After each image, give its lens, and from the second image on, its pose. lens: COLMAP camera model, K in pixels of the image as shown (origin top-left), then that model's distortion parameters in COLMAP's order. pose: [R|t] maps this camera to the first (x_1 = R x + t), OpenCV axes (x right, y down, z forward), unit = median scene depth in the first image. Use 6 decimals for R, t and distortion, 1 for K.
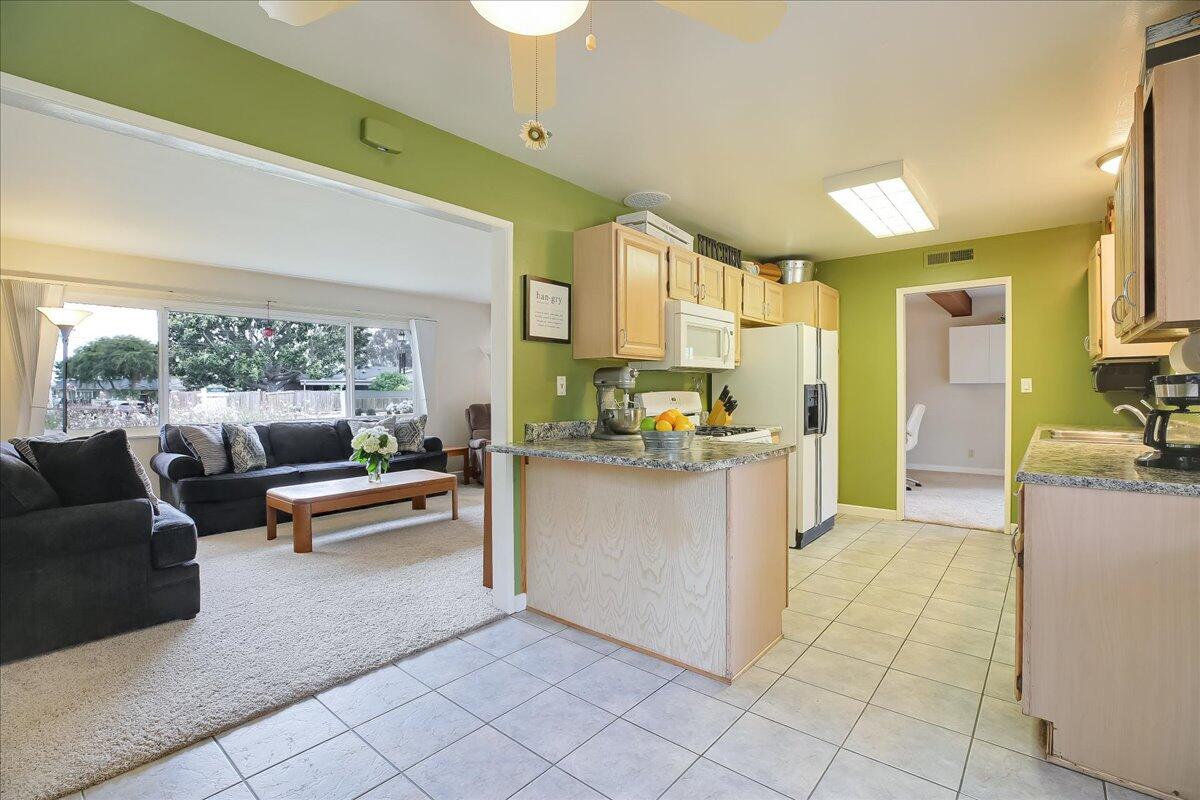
lens RADIAL K [[550.8, 0, 603.7], [0, 550.8, 393.2], [0, 0, 1]] dist [-0.034499, 0.004015]
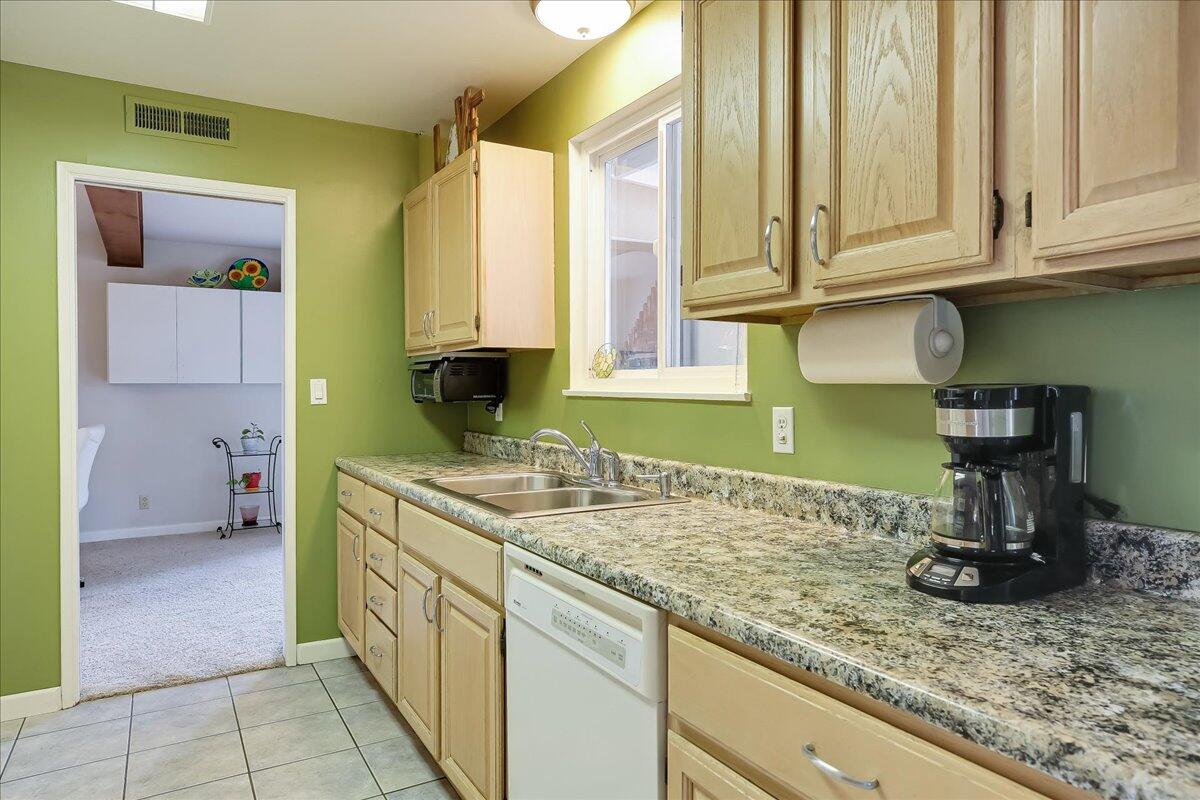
lens RADIAL K [[731.6, 0, 591.9], [0, 731.6, 393.1], [0, 0, 1]] dist [-0.019094, -0.000269]
pose [[0.329928, -0.005510, 0.943990, 0.168438], [0.004887, 0.999980, 0.004128, -0.014954], [-0.943994, 0.003251, 0.329948, 0.497849]]
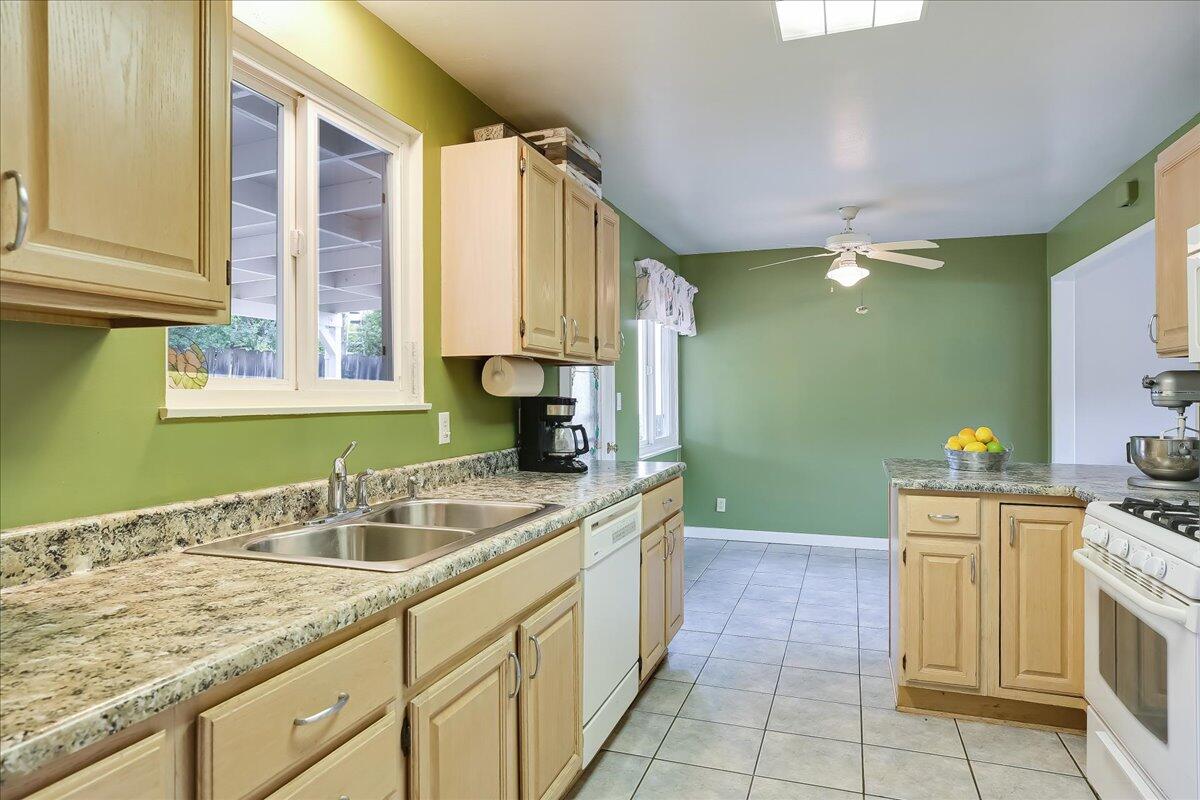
lens RADIAL K [[731.6, 0, 603.9], [0, 731.6, 396.6], [0, 0, 1]] dist [-0.019094, -0.000269]
pose [[-0.933347, 0.010968, -0.358808, 0.717683], [0.007799, 0.999917, 0.010278, -0.023823], [0.358890, 0.006794, -0.933355, 1.185128]]
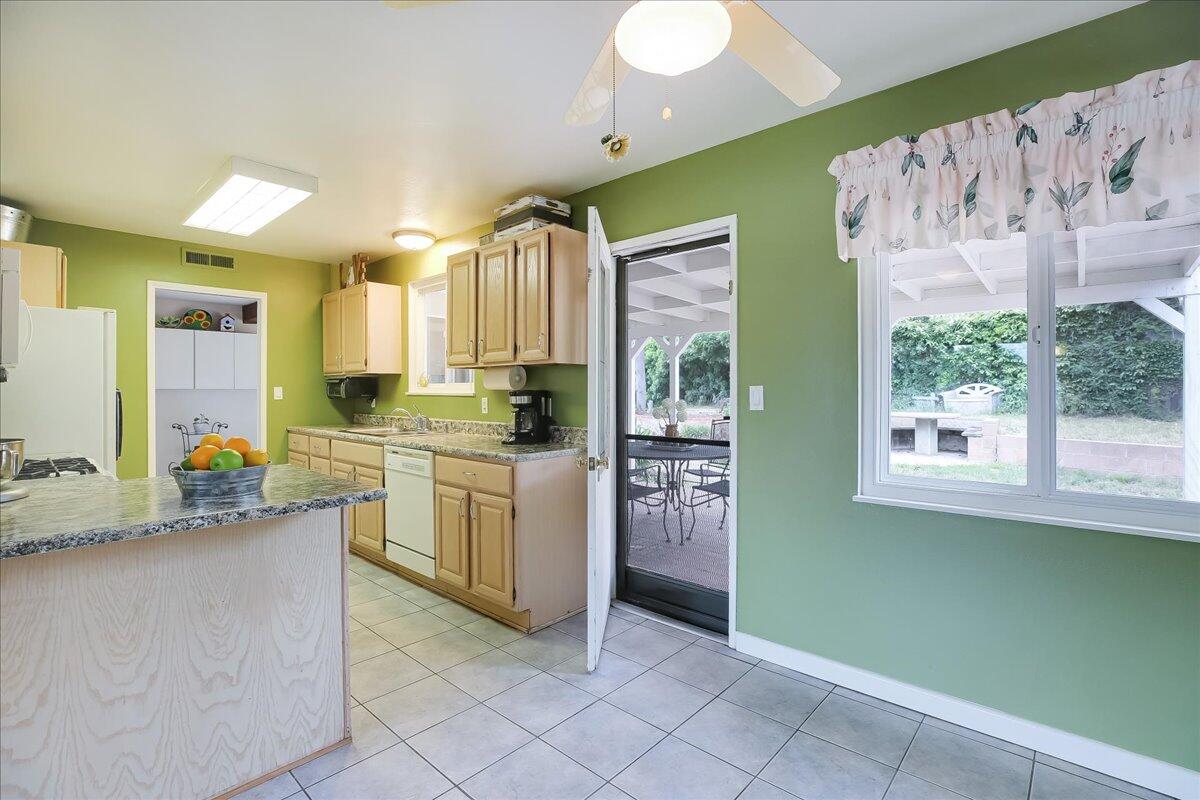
lens RADIAL K [[550.8, 0, 592.6], [0, 550.8, 392.5], [0, 0, 1]] dist [-0.034499, 0.004015]
pose [[0.047455, 0.000420, 0.998873, -0.326590], [0.005863, 0.999983, -0.000699, -0.011636], [-0.998856, 0.005889, 0.047452, 0.302113]]
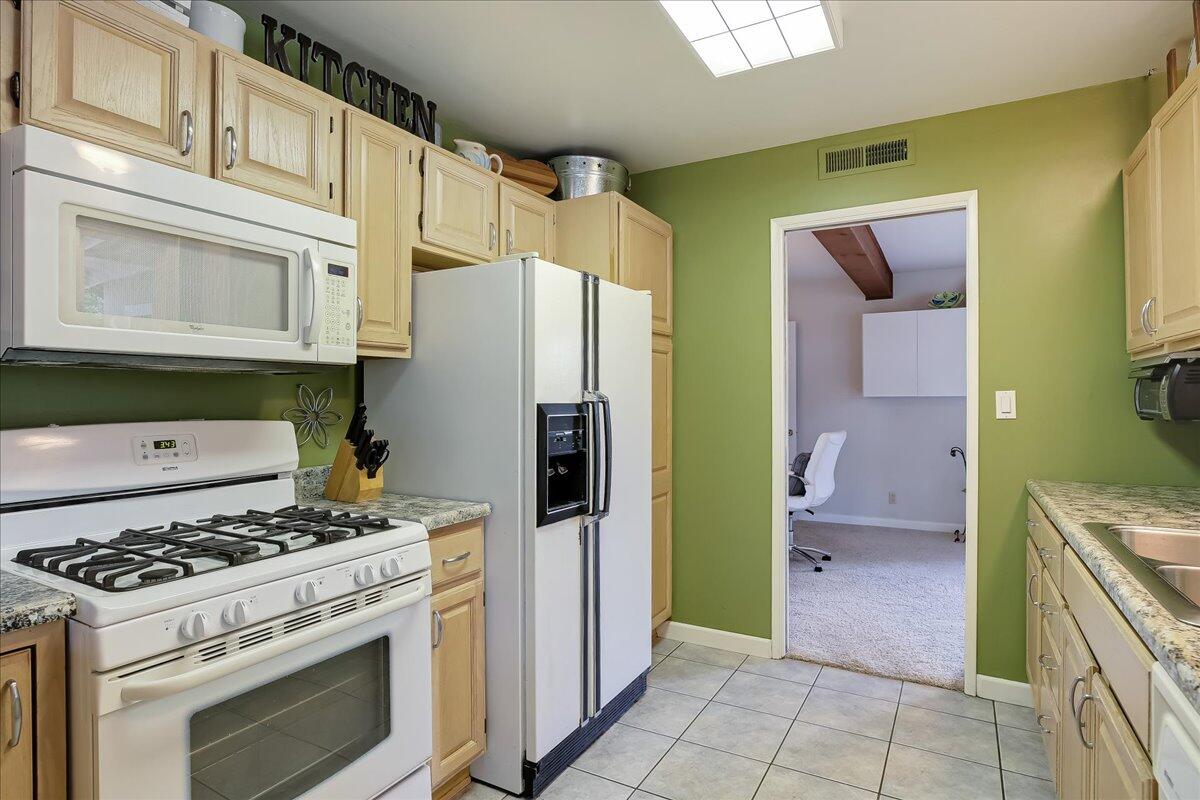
lens RADIAL K [[621.9, 0, 608.8], [0, 621.9, 399.9], [0, 0, 1]] dist [-0.029956, 0.003995]
pose [[0.984180, 0.002180, 0.177159, 0.323188], [-0.001136, 0.999981, -0.005992, -0.015305], [-0.177169, 0.005696, 0.984164, 0.512998]]
